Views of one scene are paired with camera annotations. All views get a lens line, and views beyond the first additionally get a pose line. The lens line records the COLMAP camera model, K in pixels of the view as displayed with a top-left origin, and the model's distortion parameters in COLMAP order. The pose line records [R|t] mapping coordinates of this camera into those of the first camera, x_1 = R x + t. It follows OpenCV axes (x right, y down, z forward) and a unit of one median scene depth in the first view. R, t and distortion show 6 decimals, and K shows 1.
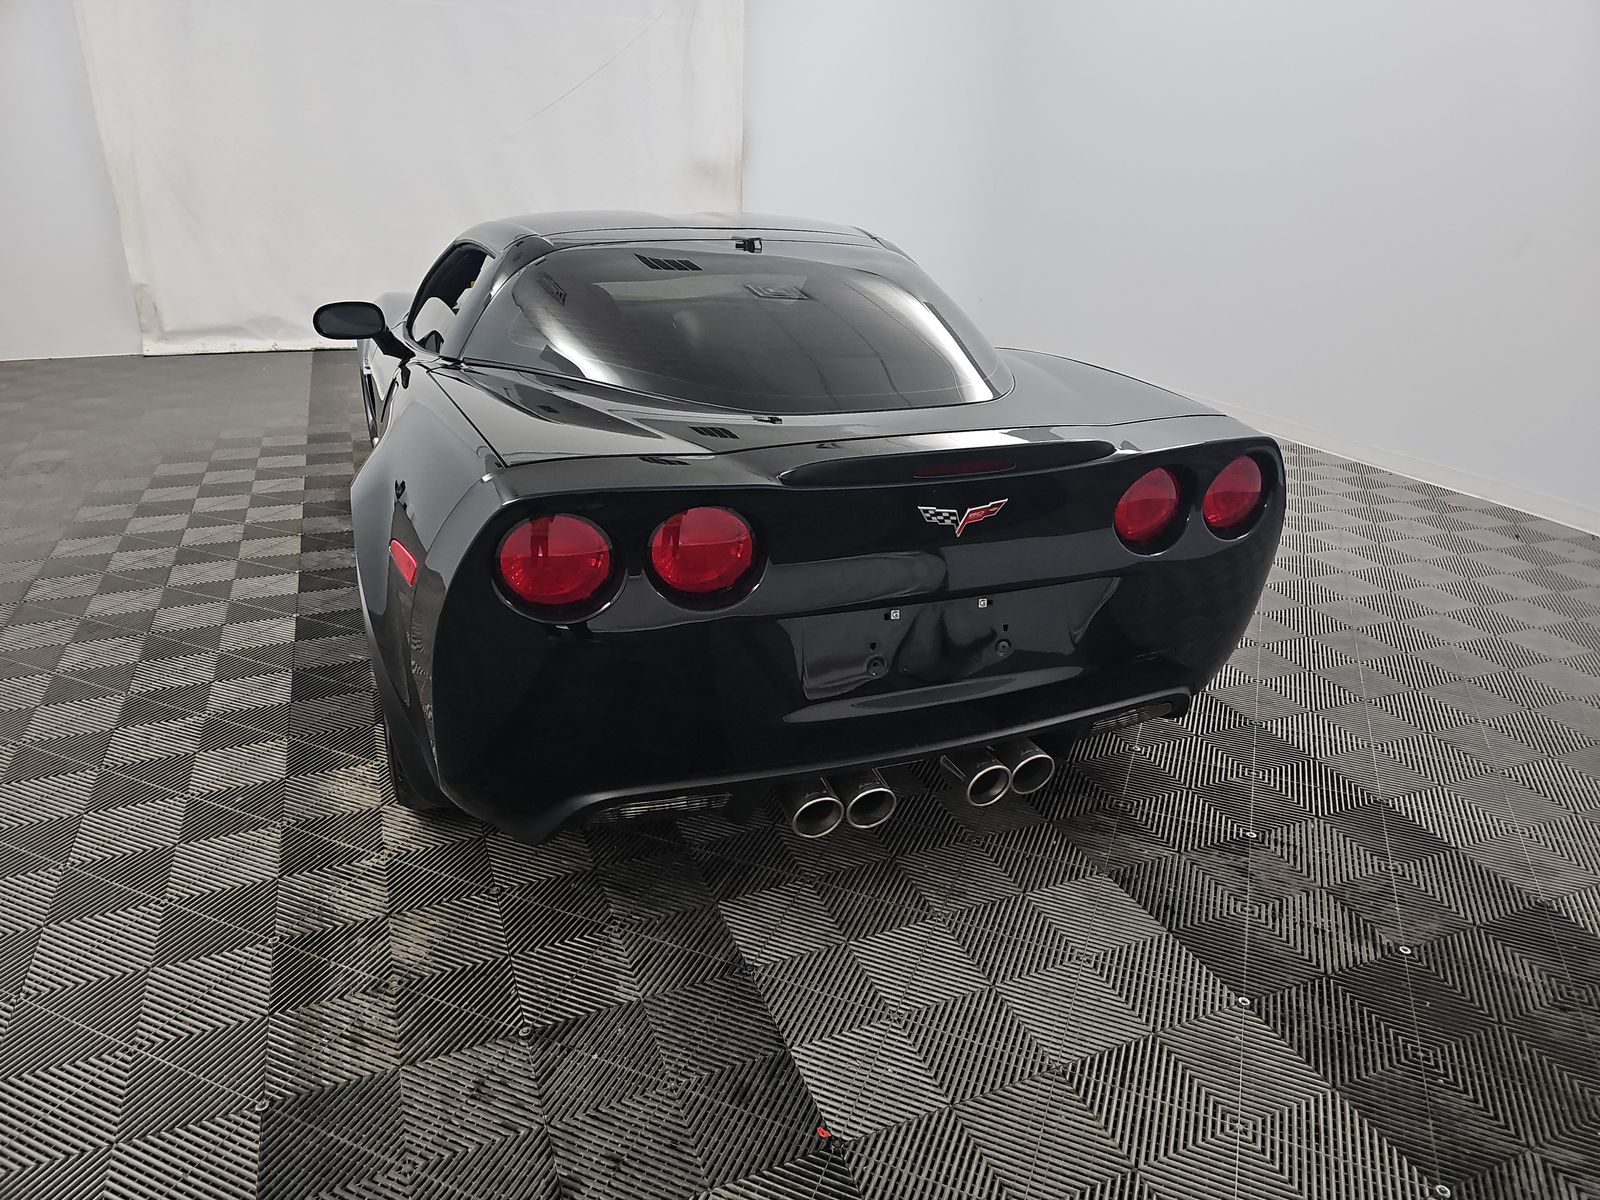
lens RADIAL K [[1077.0, 0, 806.0], [0, 1077.0, 606.4], [0, 0, 1]] dist [0.004741, -0.030104]
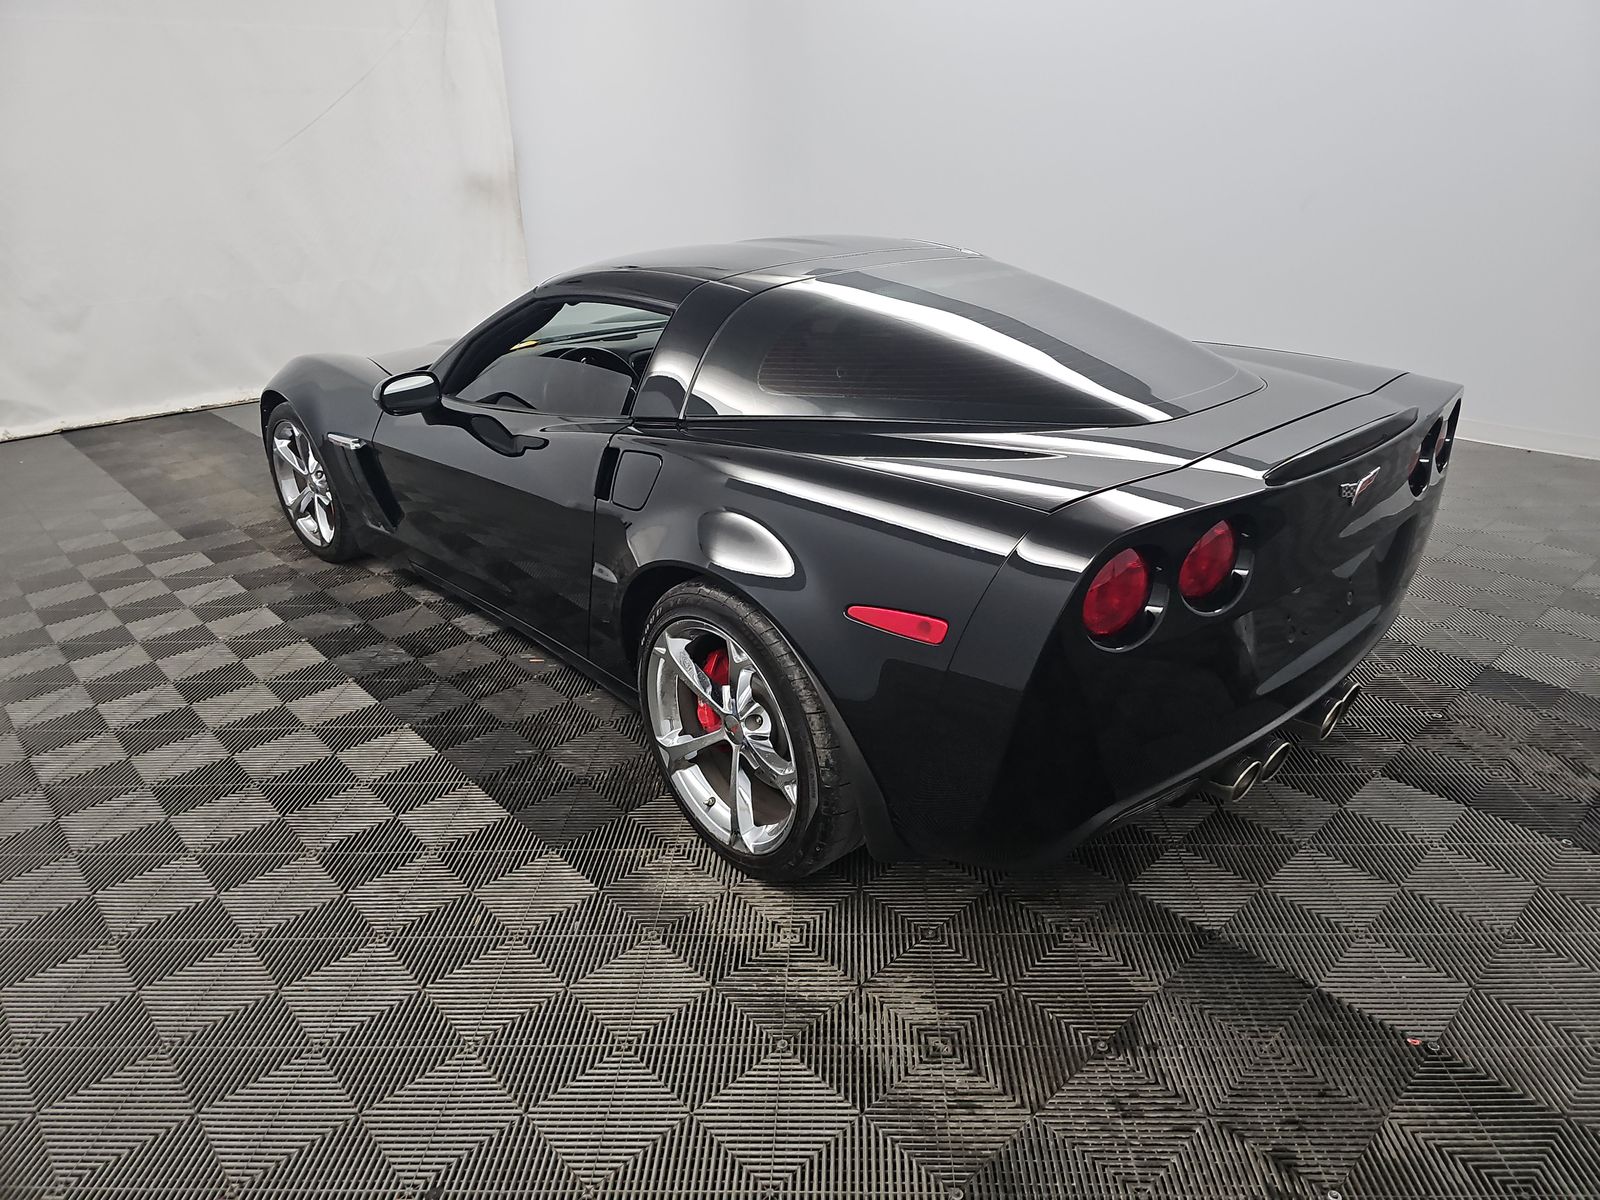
lens RADIAL K [[1077.0, 0, 810.7], [0, 1077.0, 599.0], [0, 0, 1]] dist [0.004741, -0.030104]
pose [[0.938370, -0.191819, 0.287518, -0.411106], [0.189902, 0.981185, 0.034824, -0.065065], [-0.288788, 0.021922, 0.957142, 0.043870]]
